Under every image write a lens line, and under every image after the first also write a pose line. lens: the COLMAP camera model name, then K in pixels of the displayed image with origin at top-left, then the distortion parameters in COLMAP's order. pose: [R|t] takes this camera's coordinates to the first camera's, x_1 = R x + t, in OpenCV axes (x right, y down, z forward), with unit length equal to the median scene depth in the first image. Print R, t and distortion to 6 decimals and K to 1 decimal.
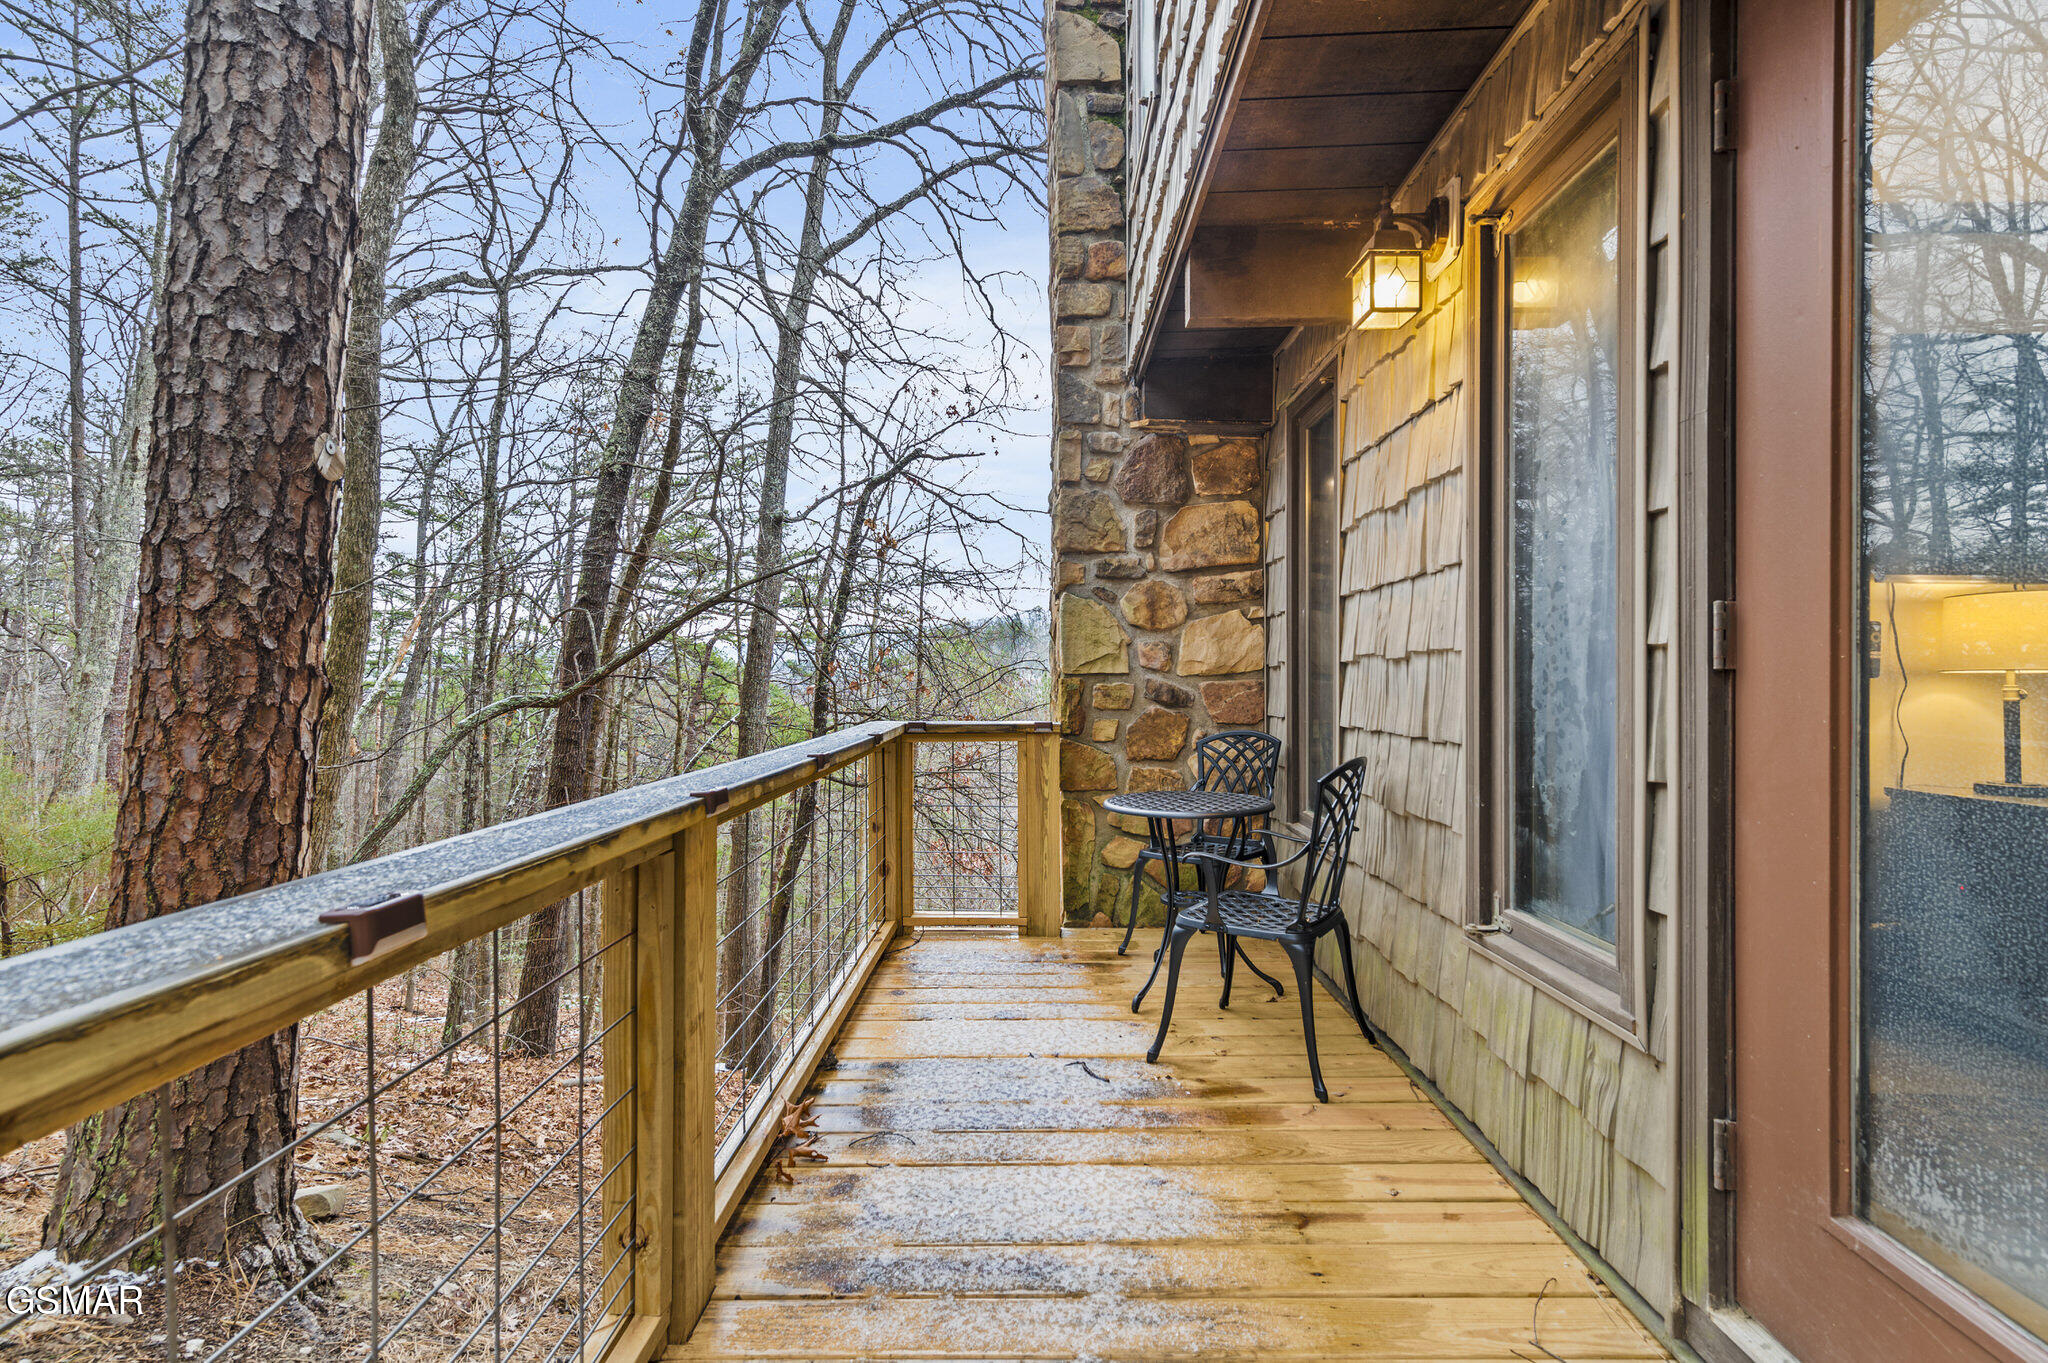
lens RADIAL K [[914.0, 0, 1030.5], [0, 914.0, 686.6], [0, 0, 1]] dist [-0.000252, -0.000089]
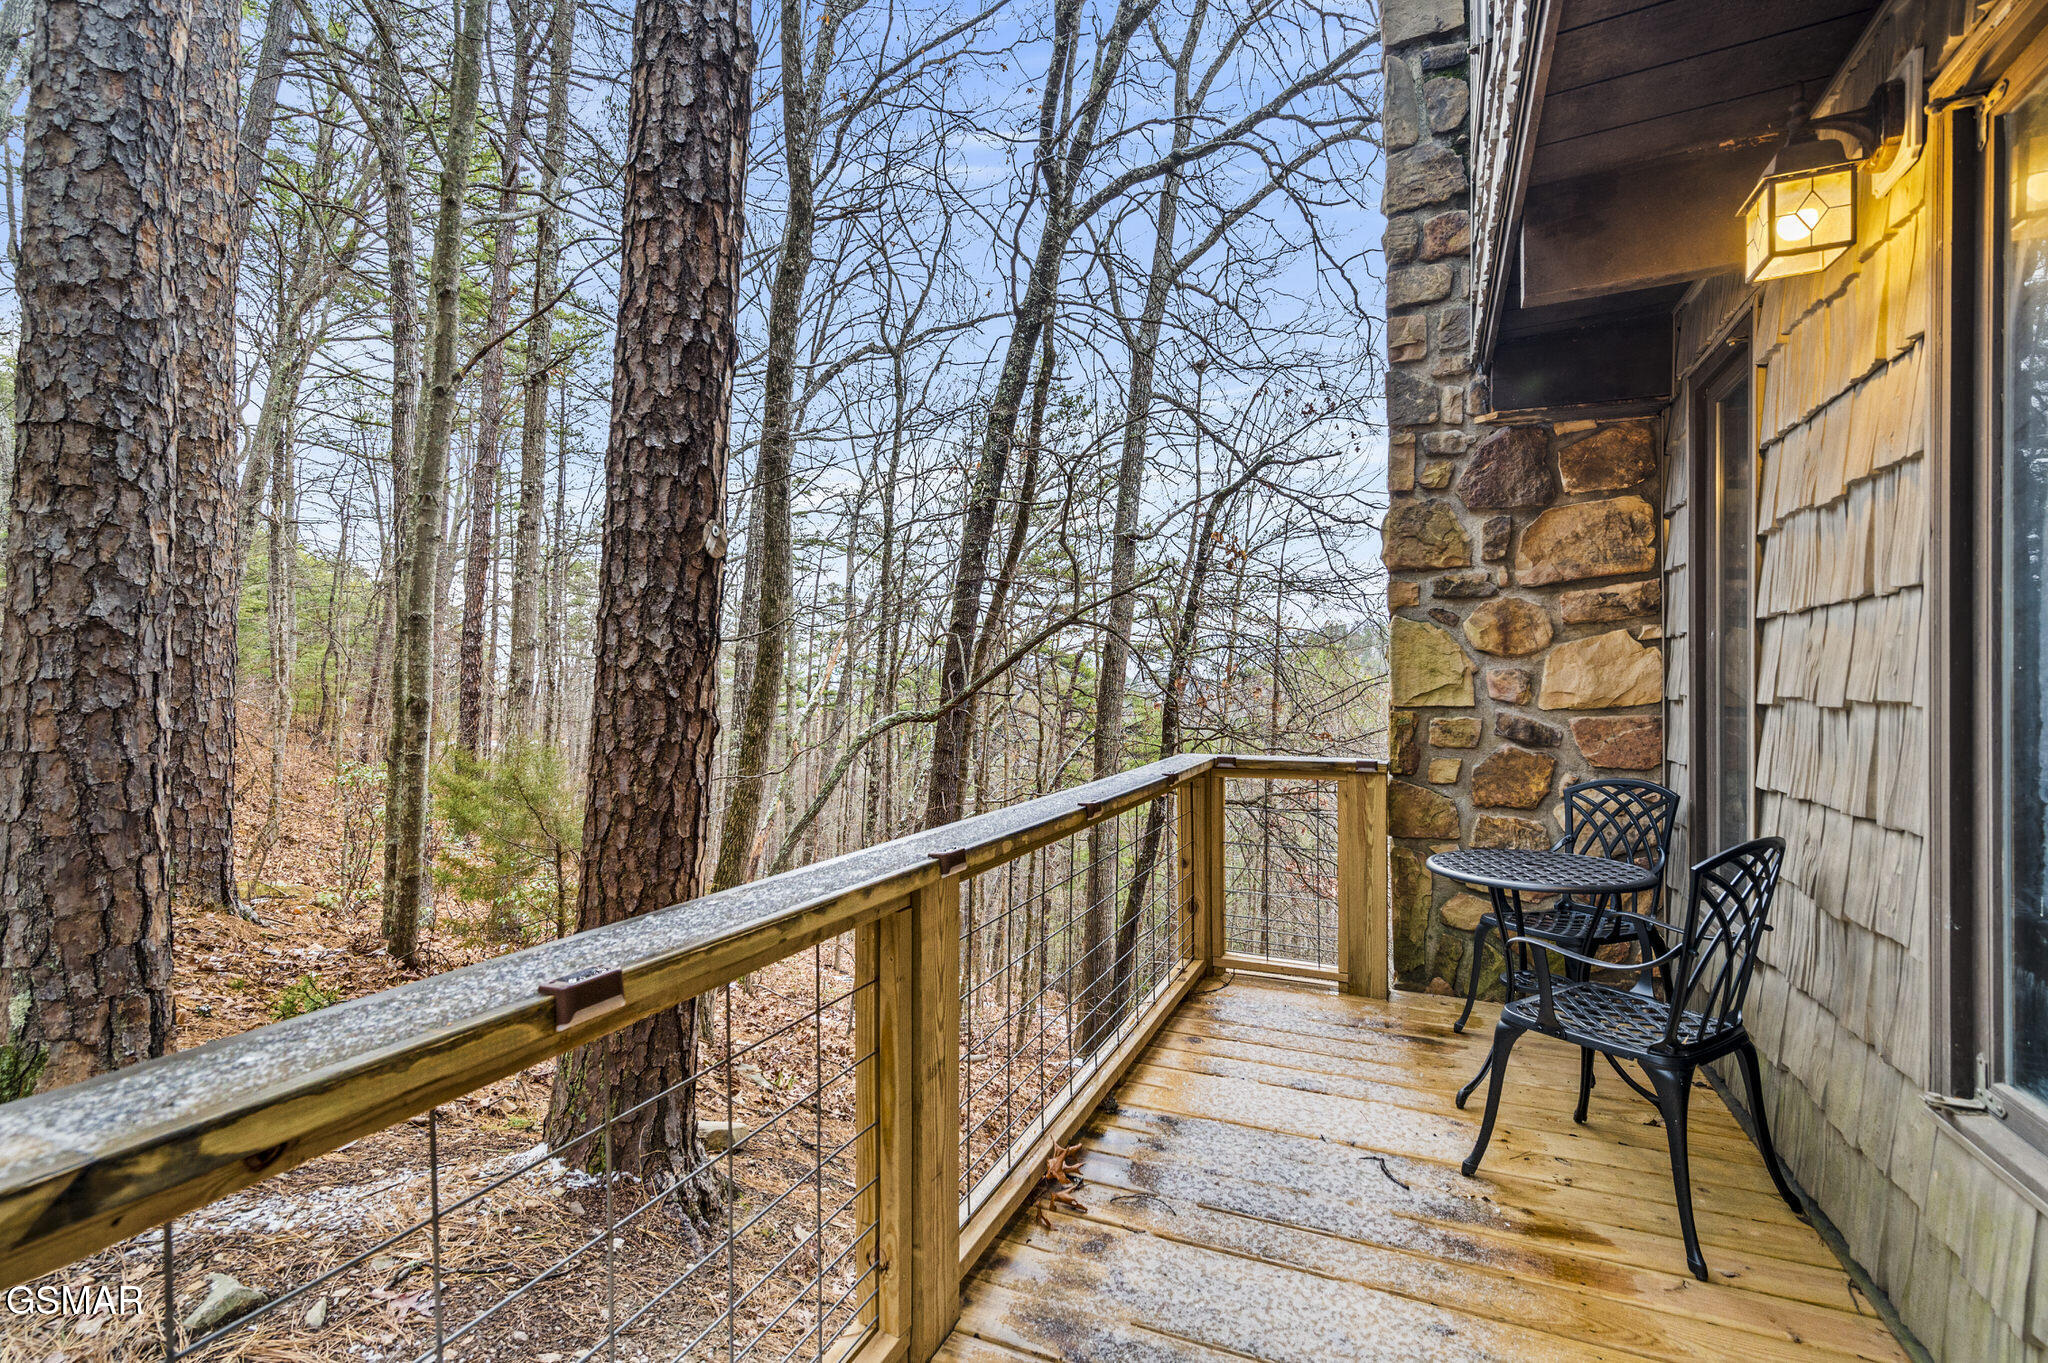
lens RADIAL K [[914.0, 0, 1030.5], [0, 914.0, 686.6], [0, 0, 1]] dist [-0.000252, -0.000089]
pose [[0.912120, 0.000077, -0.409923, 0.096483], [0.001463, 0.999993, 0.003442, -0.045514], [0.409920, -0.003740, 0.912114, 0.044085]]
